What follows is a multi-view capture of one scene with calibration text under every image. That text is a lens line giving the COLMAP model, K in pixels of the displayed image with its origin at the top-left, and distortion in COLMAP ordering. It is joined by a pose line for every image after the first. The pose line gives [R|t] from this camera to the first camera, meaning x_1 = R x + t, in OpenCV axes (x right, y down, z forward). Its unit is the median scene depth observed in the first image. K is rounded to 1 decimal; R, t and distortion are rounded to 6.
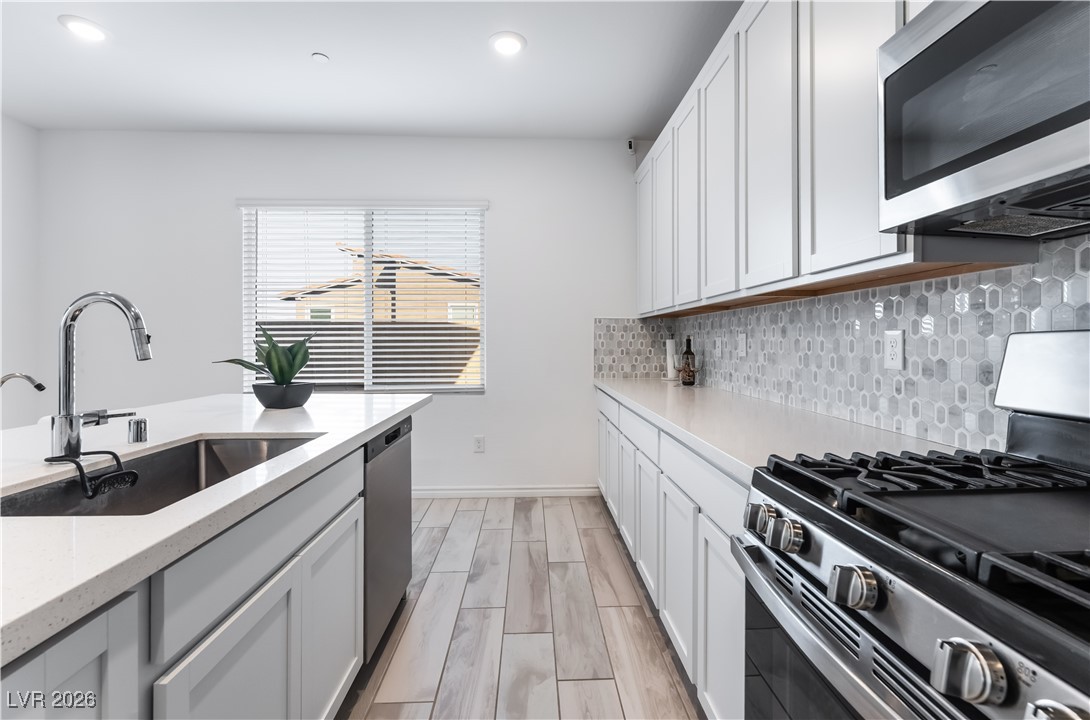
lens RADIAL K [[488.4, 0, 545.6], [0, 488.4, 340.3], [0, 0, 1]] dist [-0.003350, -0.001086]
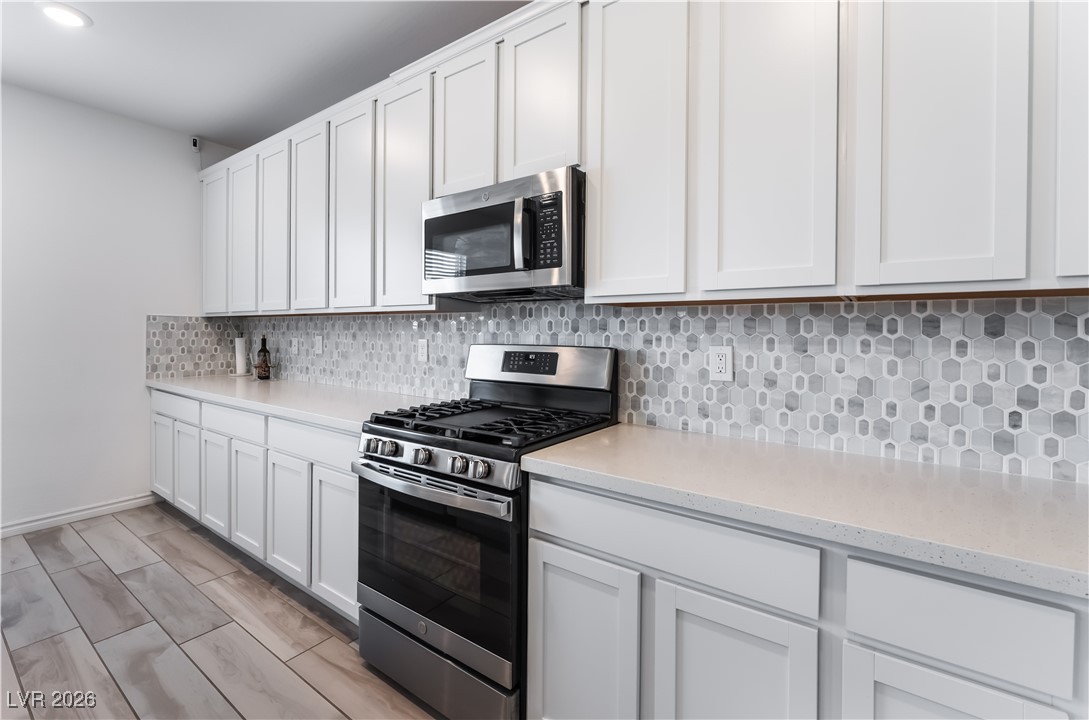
lens RADIAL K [[488.0, 0, 545.0], [0, 488.0, 340.3], [0, 0, 1]] dist [-0.003350, -0.001086]
pose [[0.621883, -0.009835, 0.783048, -0.298480], [-0.008773, 0.999771, 0.019524, -0.041970], [-0.783061, -0.019012, 0.621654, -0.336395]]
